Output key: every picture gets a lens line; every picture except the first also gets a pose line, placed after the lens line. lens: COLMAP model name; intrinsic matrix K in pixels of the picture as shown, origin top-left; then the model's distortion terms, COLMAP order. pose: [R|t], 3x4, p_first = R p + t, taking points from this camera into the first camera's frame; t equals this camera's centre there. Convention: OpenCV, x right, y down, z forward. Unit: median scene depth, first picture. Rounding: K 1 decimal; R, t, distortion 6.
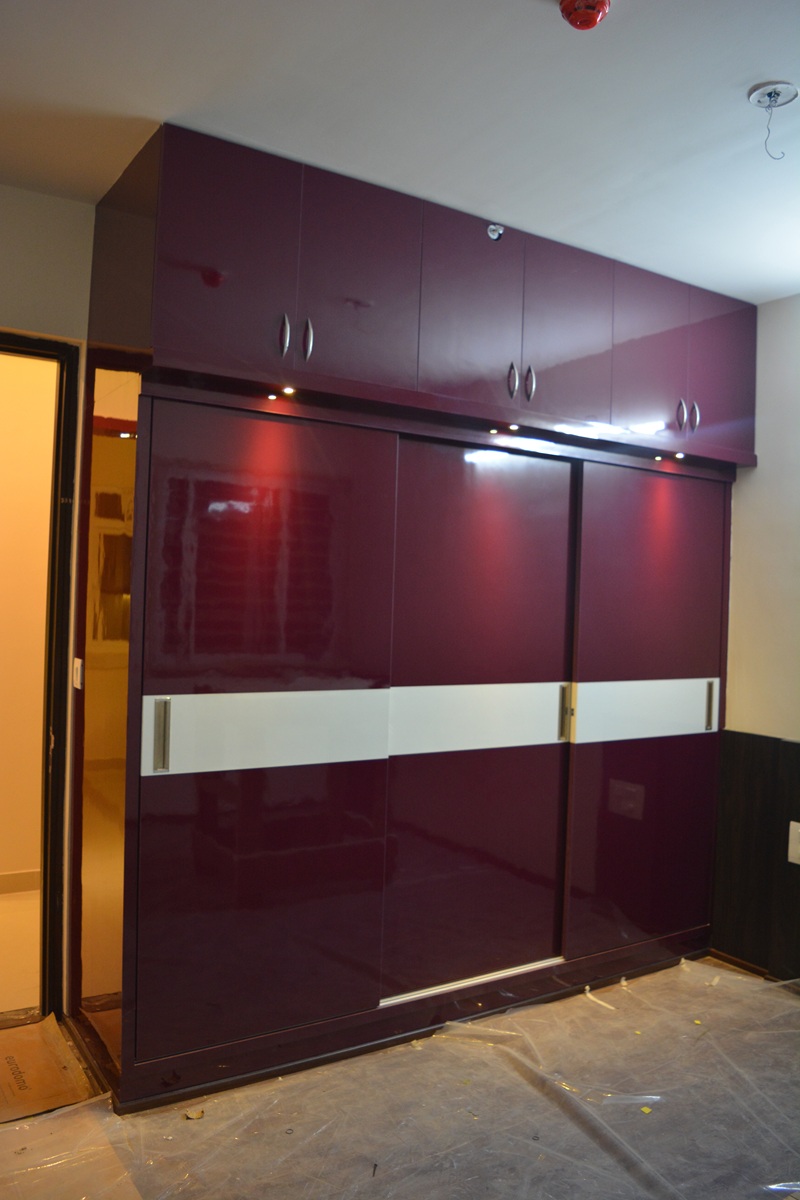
lens RADIAL K [[936.3, 0, 400.0], [0, 936.3, 600.0], [0, 0, 1]] dist [-0.076179, -0.001599]
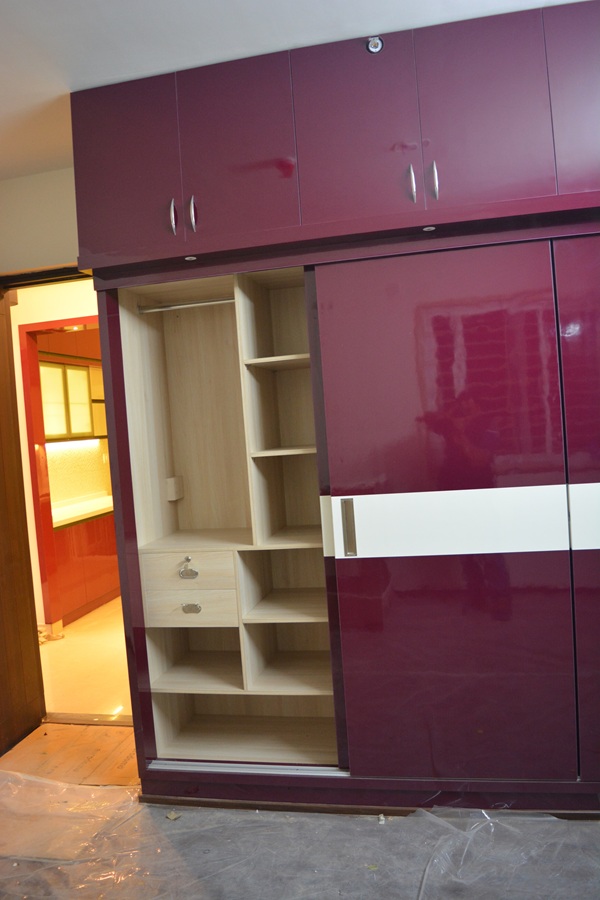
lens RADIAL K [[714.9, 0, 300.0], [0, 714.9, 450.0], [0, 0, 1]] dist [-0.070657, -0.004067]
pose [[0.700717, -0.055068, -0.711310, 0.407068], [0.097652, 0.995036, 0.019164, 0.013037], [0.706724, -0.082889, 0.702617, 0.270411]]
